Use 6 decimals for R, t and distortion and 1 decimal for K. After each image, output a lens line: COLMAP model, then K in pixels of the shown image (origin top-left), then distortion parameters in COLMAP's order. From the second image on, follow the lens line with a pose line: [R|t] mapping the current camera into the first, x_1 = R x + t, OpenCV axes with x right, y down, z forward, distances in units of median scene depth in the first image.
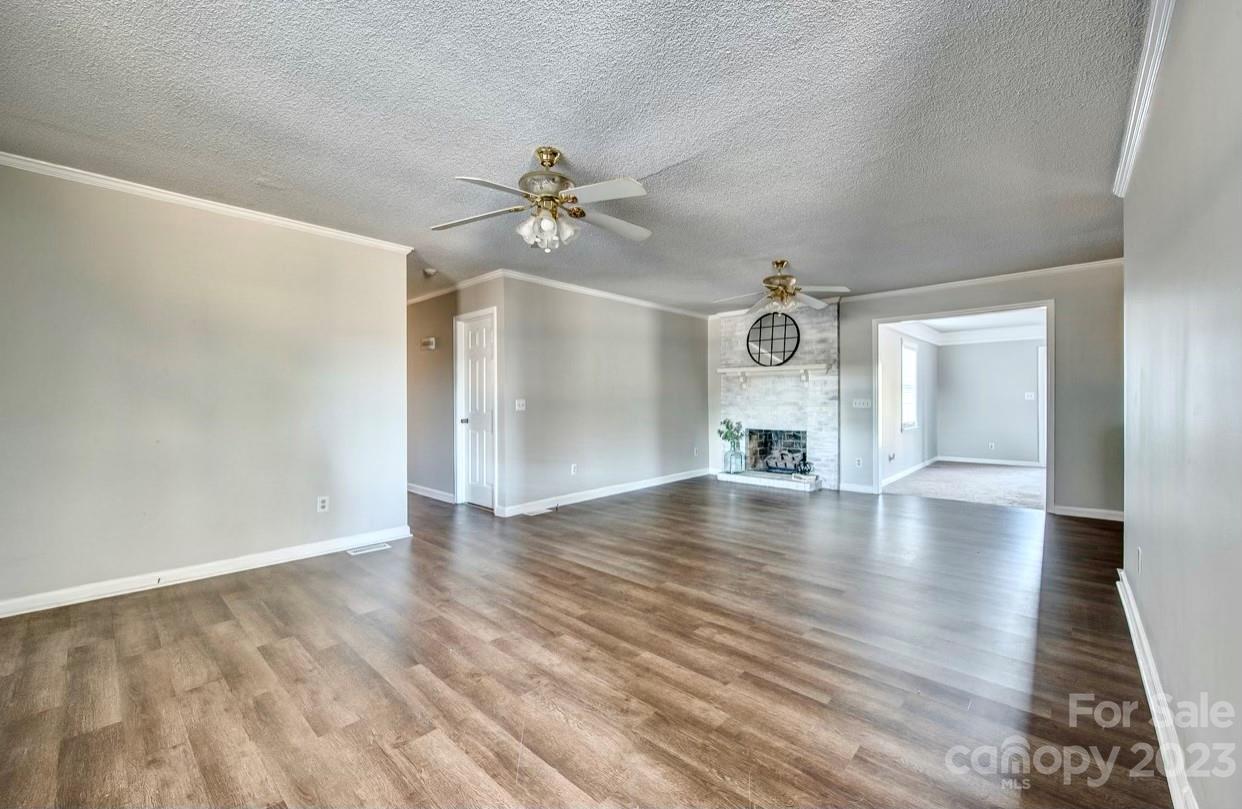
lens RADIAL K [[489.6, 0, 621.0], [0, 489.6, 404.5], [0, 0, 1]] dist [0.000141, 0.000004]
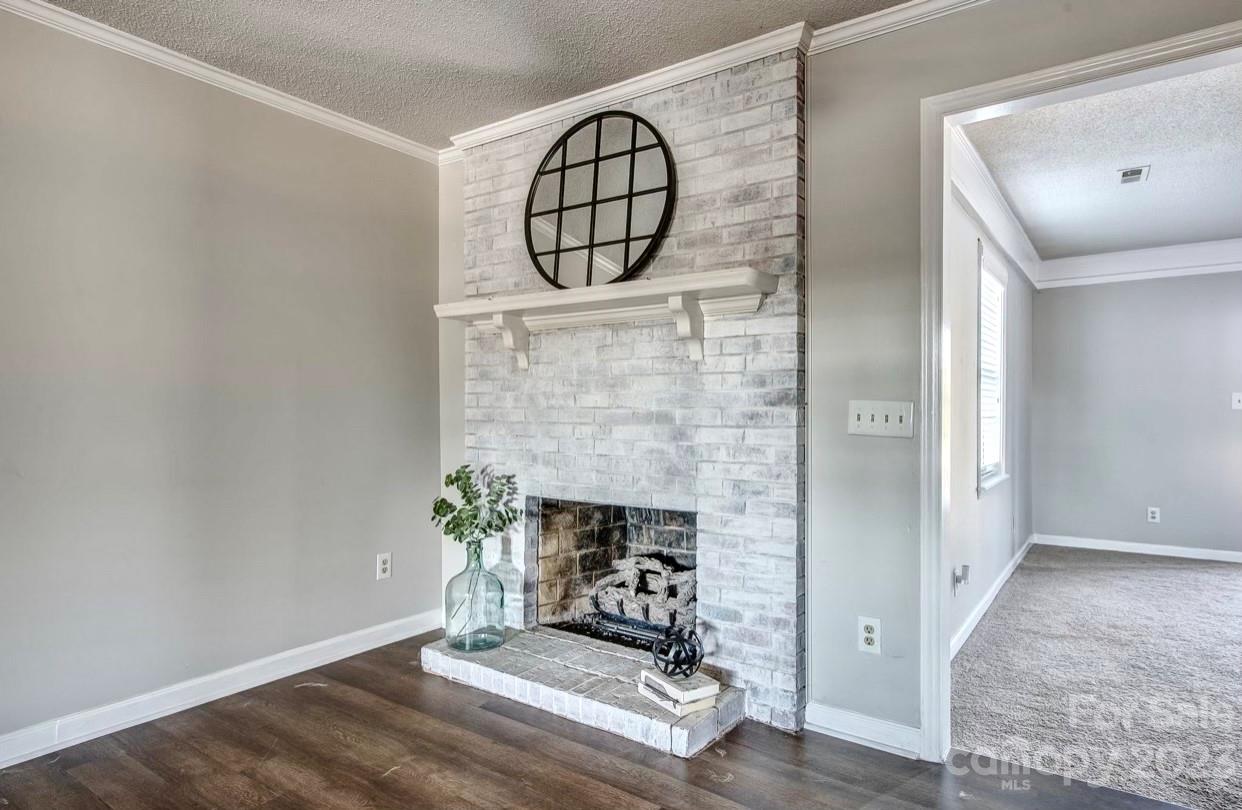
lens RADIAL K [[705.7, 0, 620.5], [0, 705.7, 417.4], [0, 0, 1]] dist [0.018383, 0.000020]
pose [[0.992564, 0.003121, 0.121682, 0.276726], [-0.003193, 0.999995, 0.000397, -0.001926], [-0.121680, -0.000782, 0.992569, 0.577461]]
